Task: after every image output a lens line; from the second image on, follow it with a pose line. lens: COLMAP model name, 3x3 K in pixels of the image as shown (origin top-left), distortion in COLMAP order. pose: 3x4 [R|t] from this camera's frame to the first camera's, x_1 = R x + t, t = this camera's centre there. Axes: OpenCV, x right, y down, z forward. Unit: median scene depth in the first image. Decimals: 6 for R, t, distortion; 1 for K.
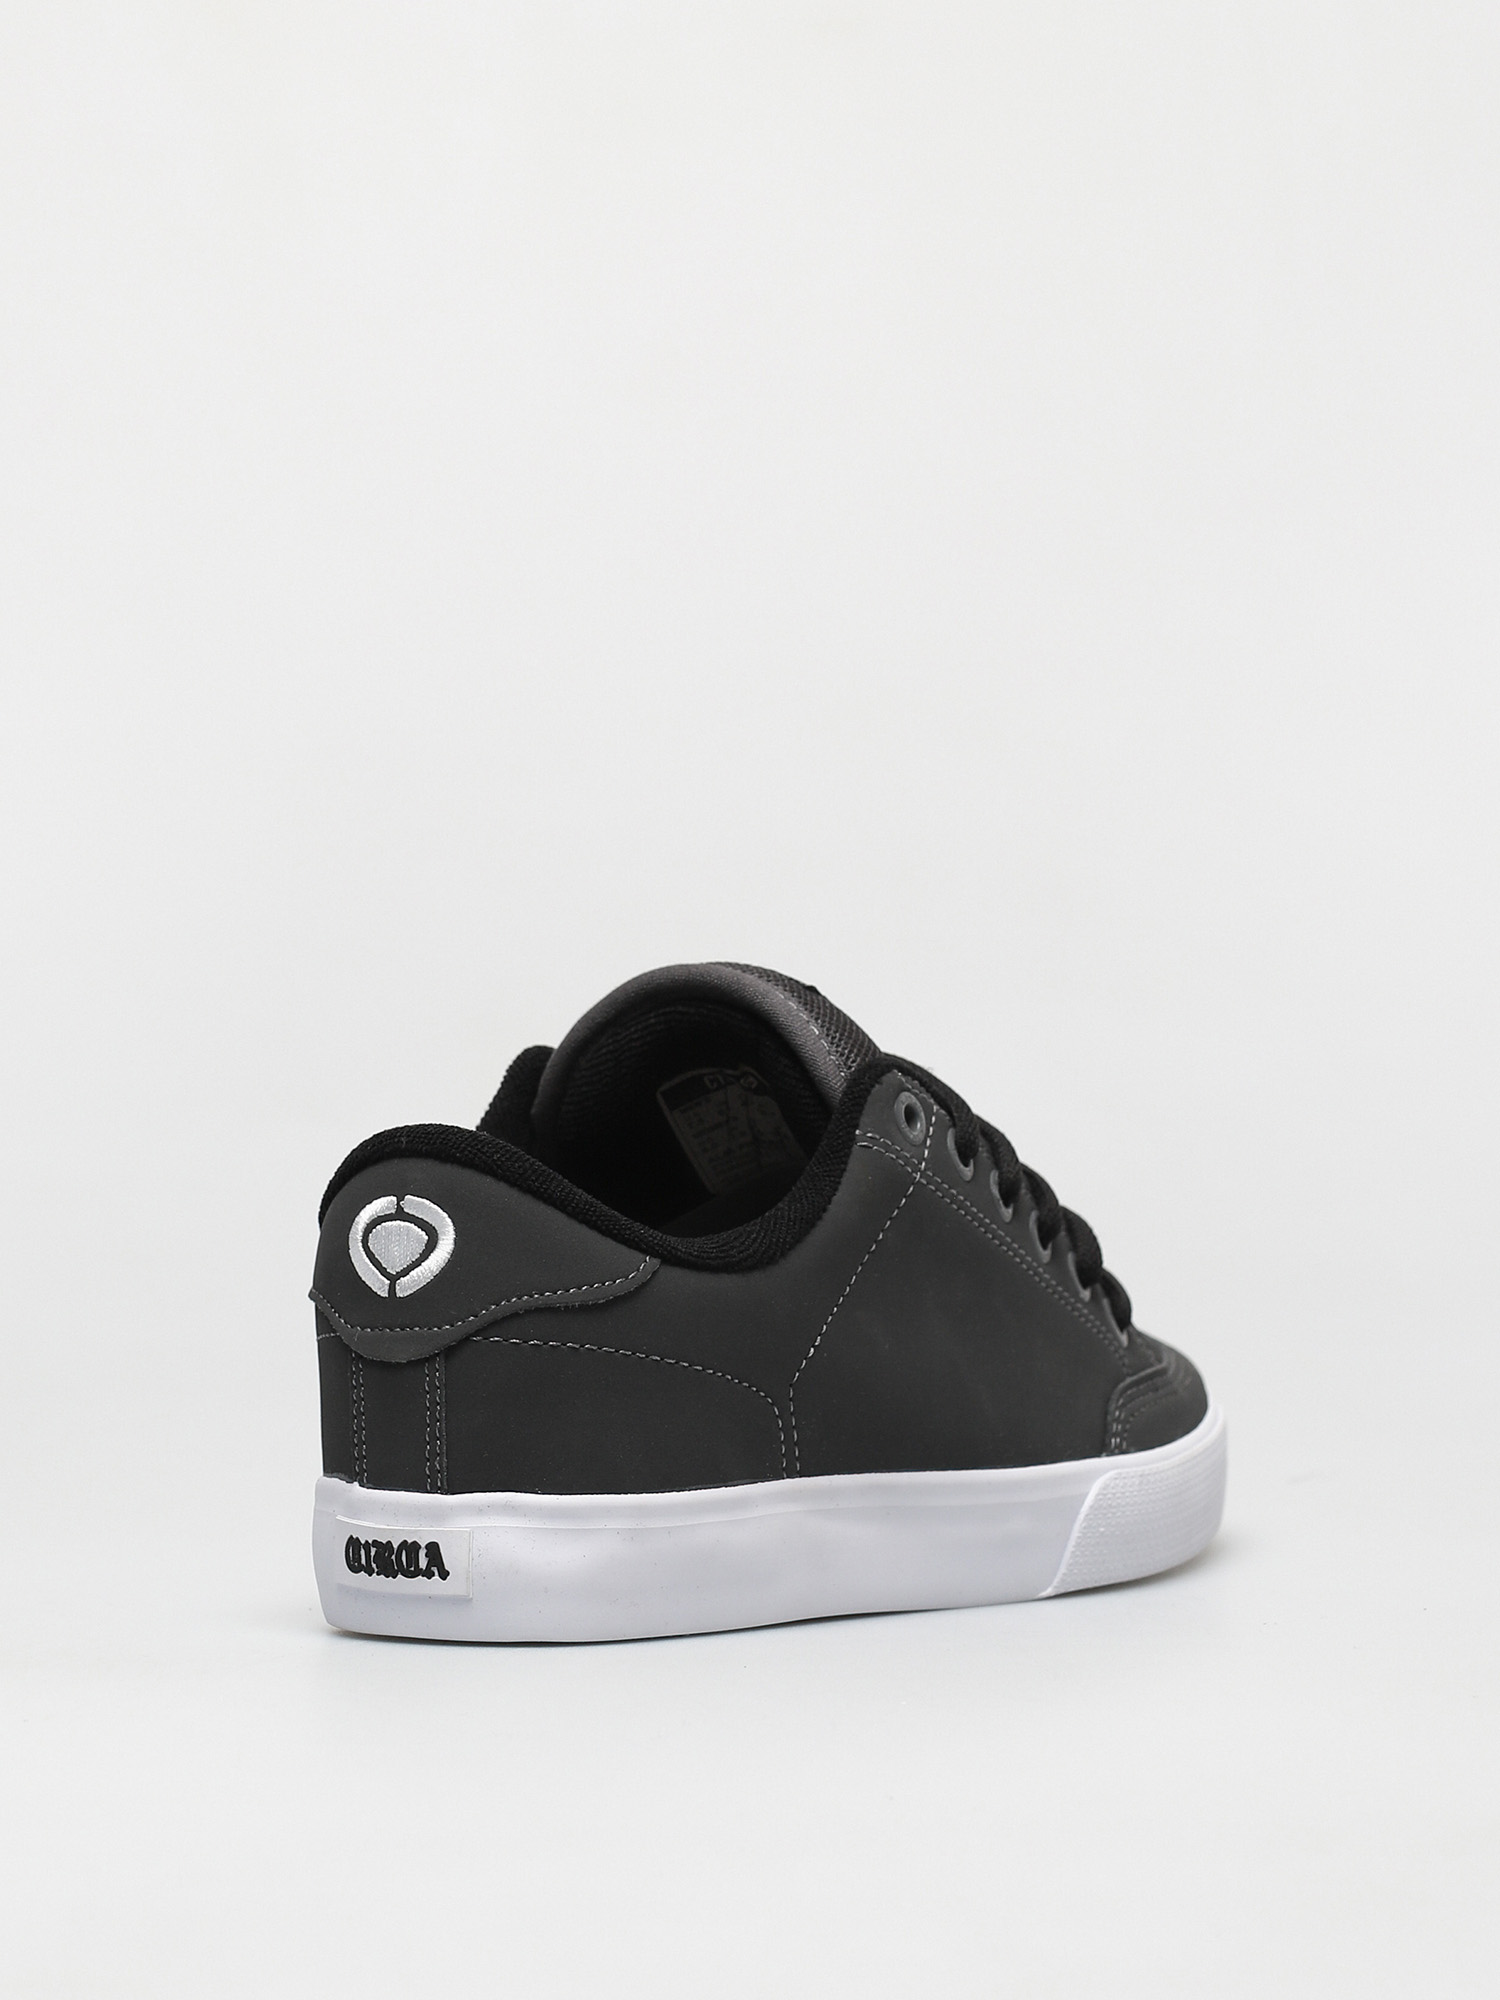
lens RADIAL K [[6704.2, 0, 749.6], [0, 6704.2, 999.4], [0, 0, 1]] dist [-0.038679, 0.000000]
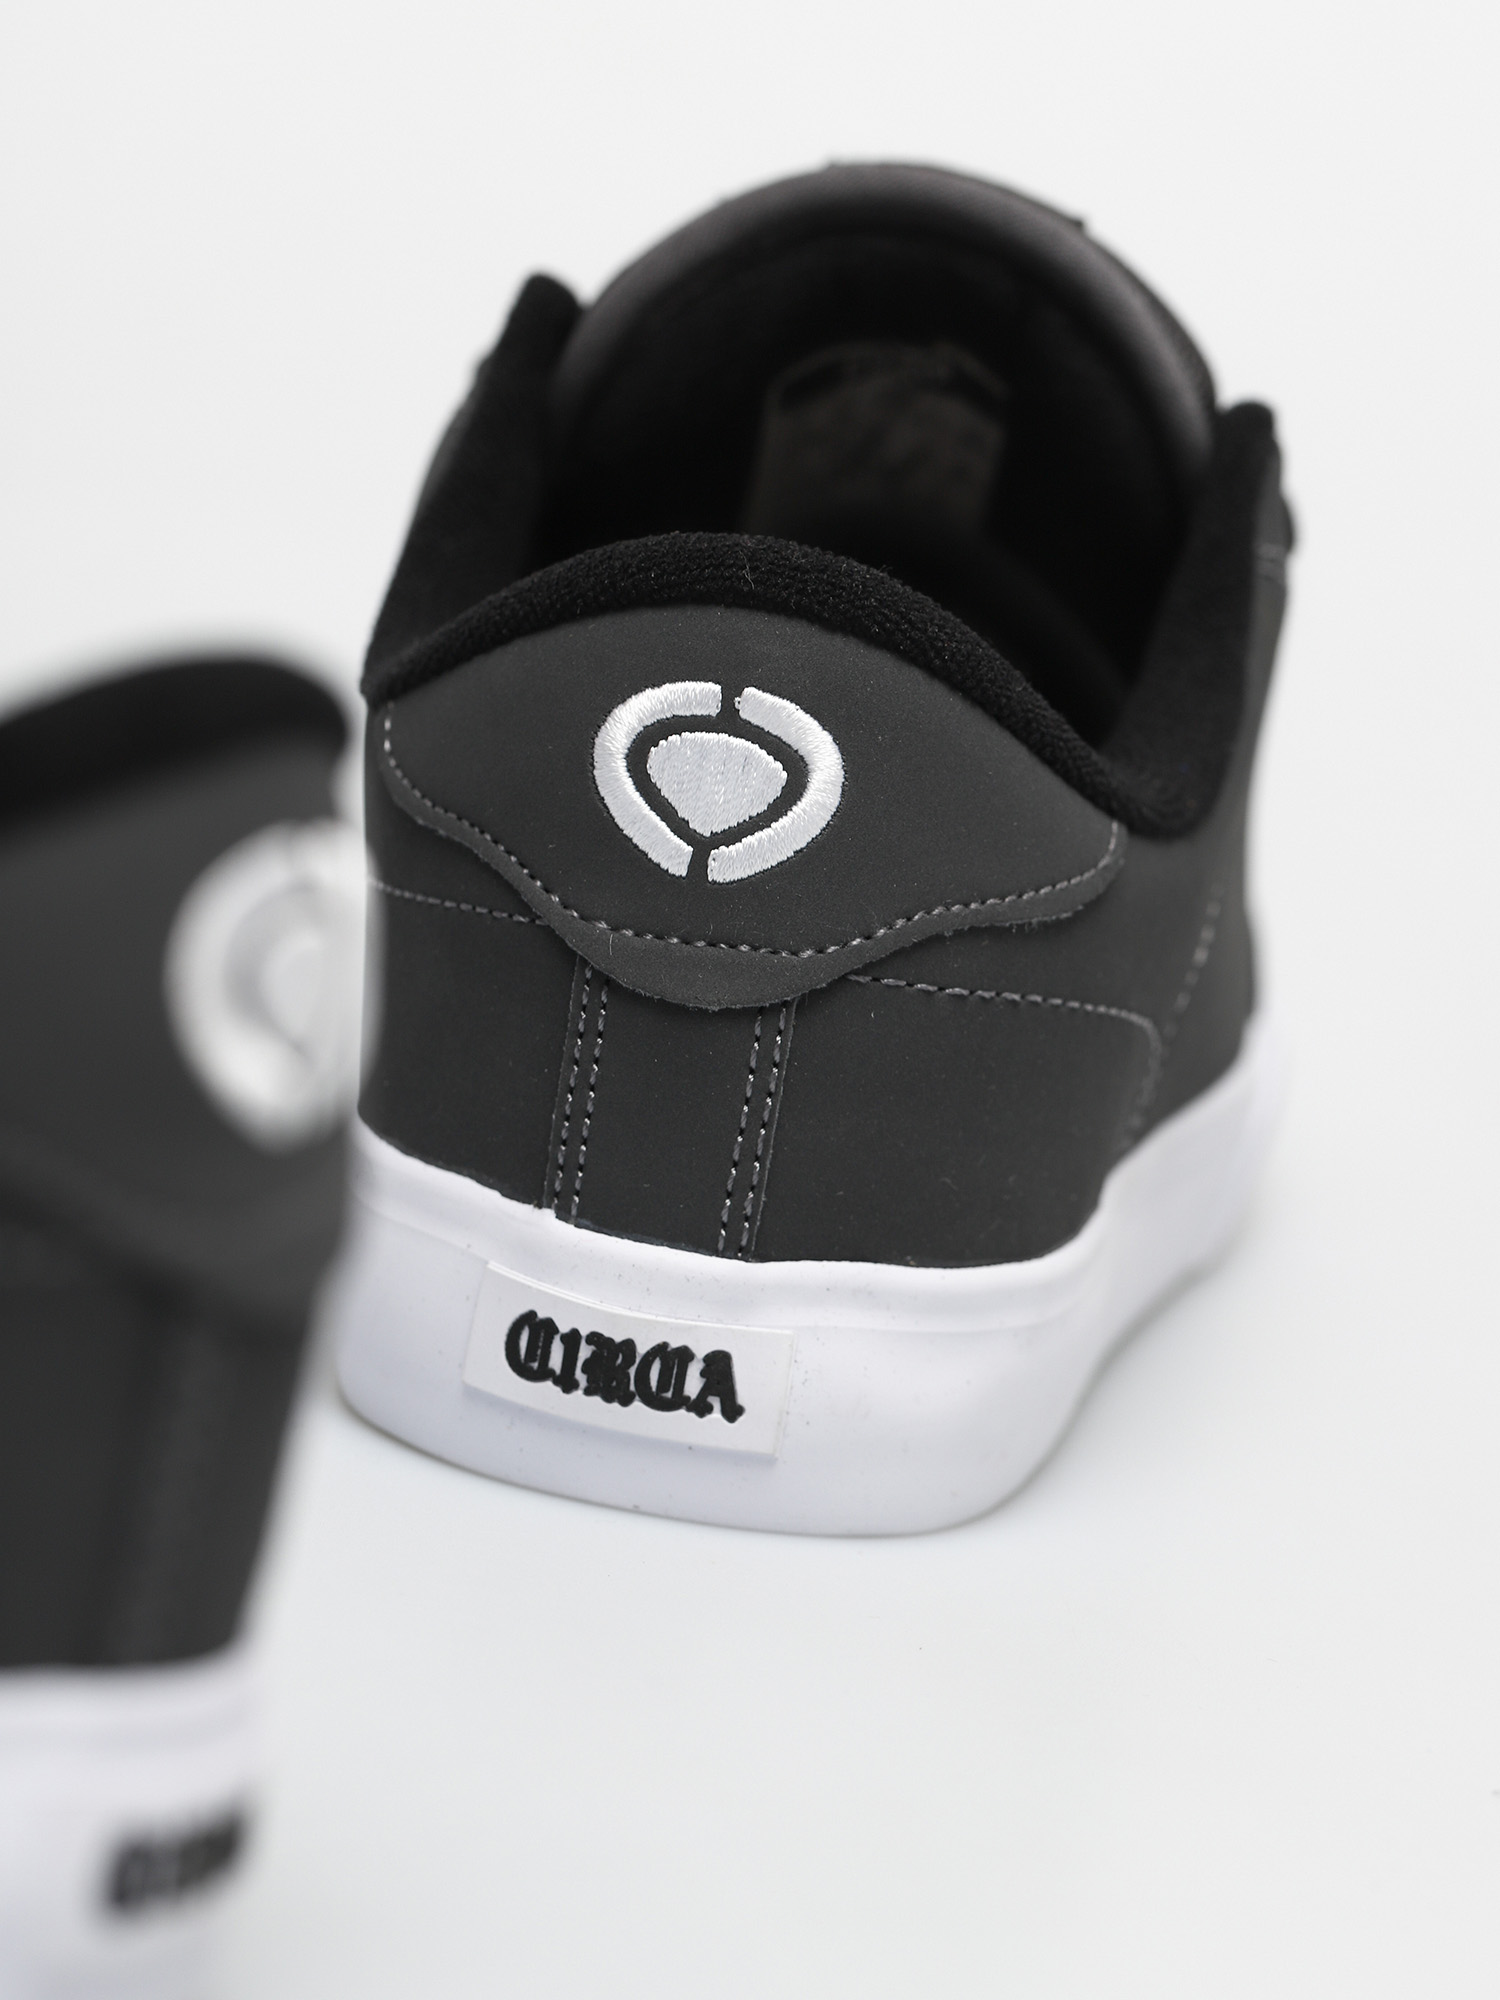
lens RADIAL K [[6704.2, 0, 750.6], [0, 6704.2, 1000.9], [0, 0, 1]] dist [-0.038679, 0.000000]
pose [[0.926362, 0.063323, 0.371273, -0.240005], [-0.139432, 0.973386, 0.181877, -0.040594], [-0.349875, -0.220252, 0.910536, 0.529837]]
